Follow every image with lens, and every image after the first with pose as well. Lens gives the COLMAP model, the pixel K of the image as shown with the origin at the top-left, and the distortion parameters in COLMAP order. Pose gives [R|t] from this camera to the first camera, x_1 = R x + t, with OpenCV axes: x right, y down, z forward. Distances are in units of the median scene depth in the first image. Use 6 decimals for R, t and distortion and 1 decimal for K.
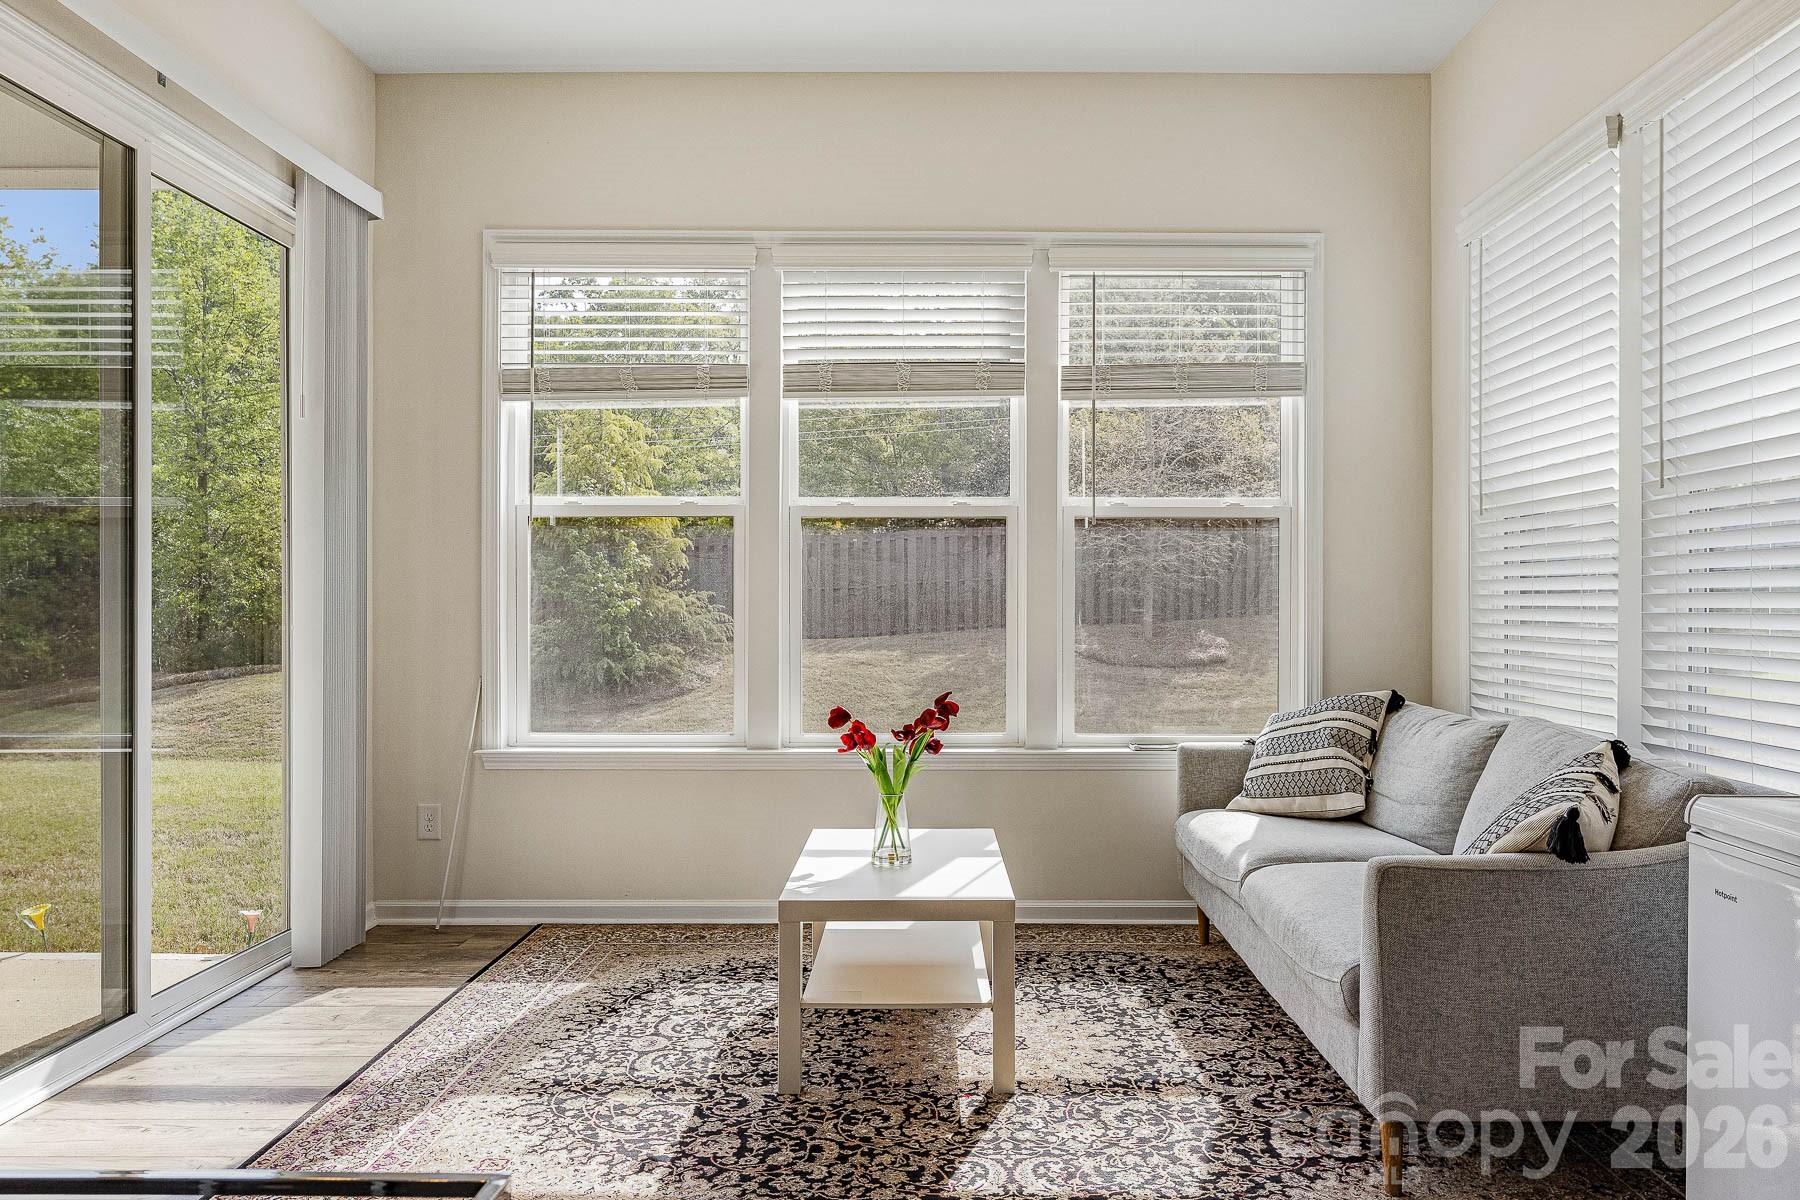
lens RADIAL K [[1251.3, 0, 952.5], [0, 1251.3, 596.7], [0, 0, 1]] dist [-0.005232, -0.001054]
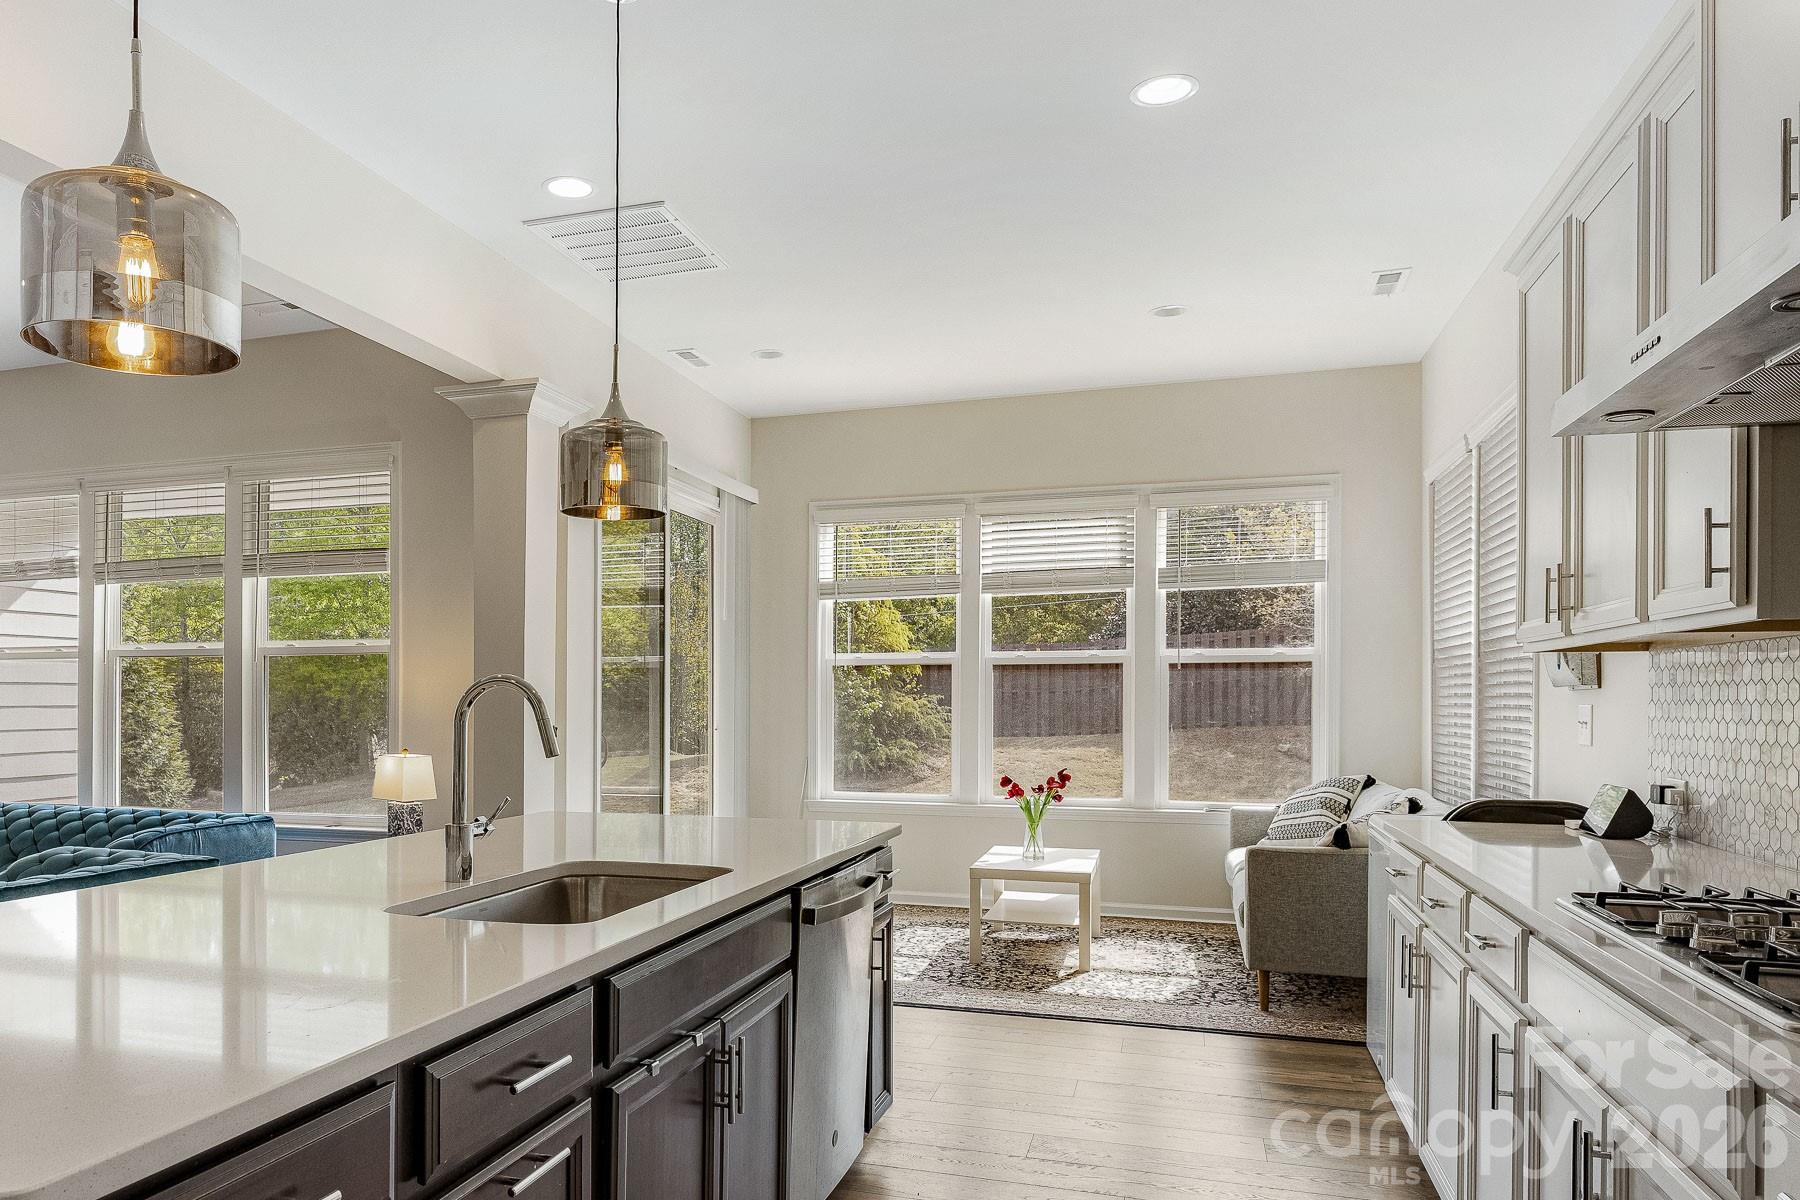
lens RADIAL K [[1252.7, 0, 750.5], [0, 1252.7, 720.2], [0, 0, 1]] dist [-0.001192, 0.001683]
pose [[0.942156, 0.005705, -0.335125, 0.138915], [0.001691, 0.999761, 0.021774, -0.027805], [0.335170, -0.021081, 0.941922, -0.695507]]
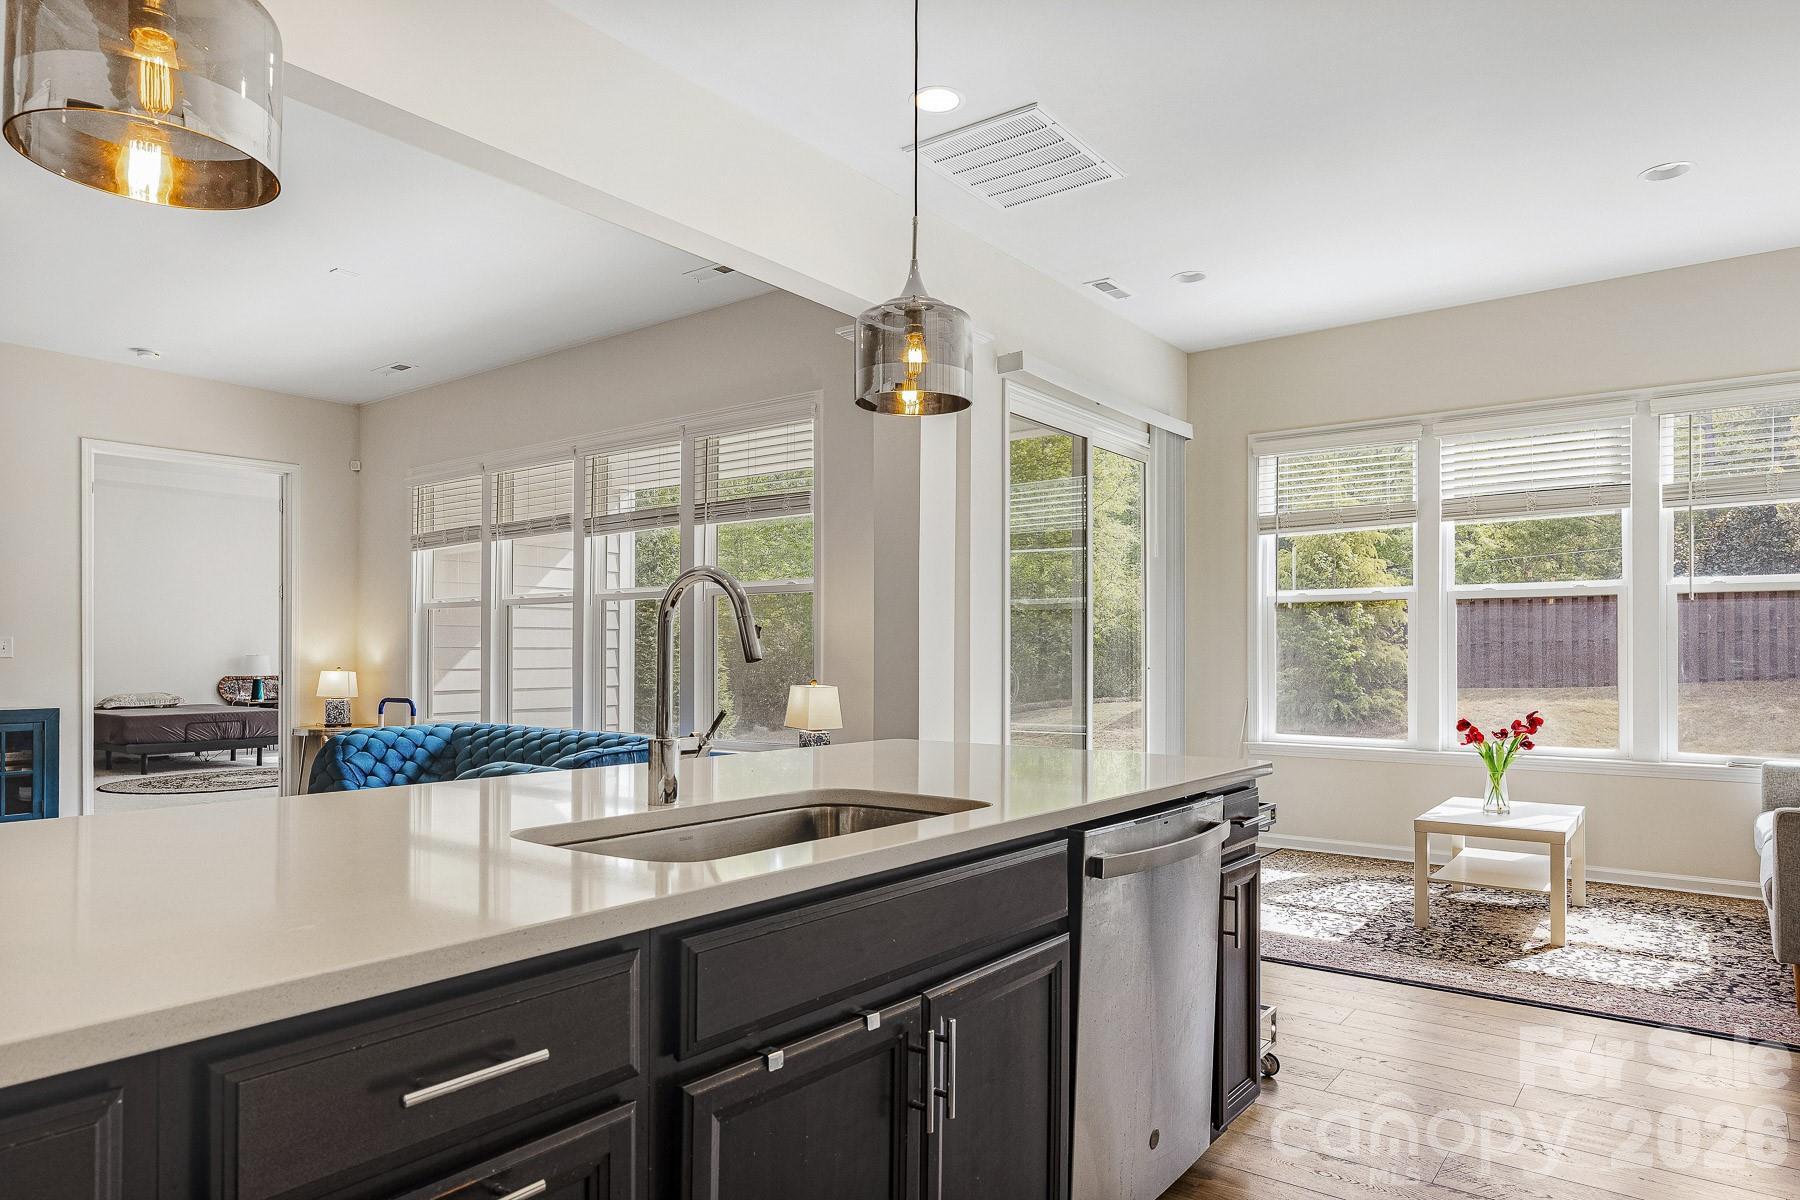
lens RADIAL K [[1120.0, 0, 900.4], [0, 1120.0, 652.2], [0, 0, 1]] dist [-0.000300, 0.000589]
pose [[0.798278, 0.000072, -0.602290, 0.166166], [0.002105, 0.999994, 0.002909, -0.004559], [0.602286, -0.003590, 0.798272, -0.508028]]
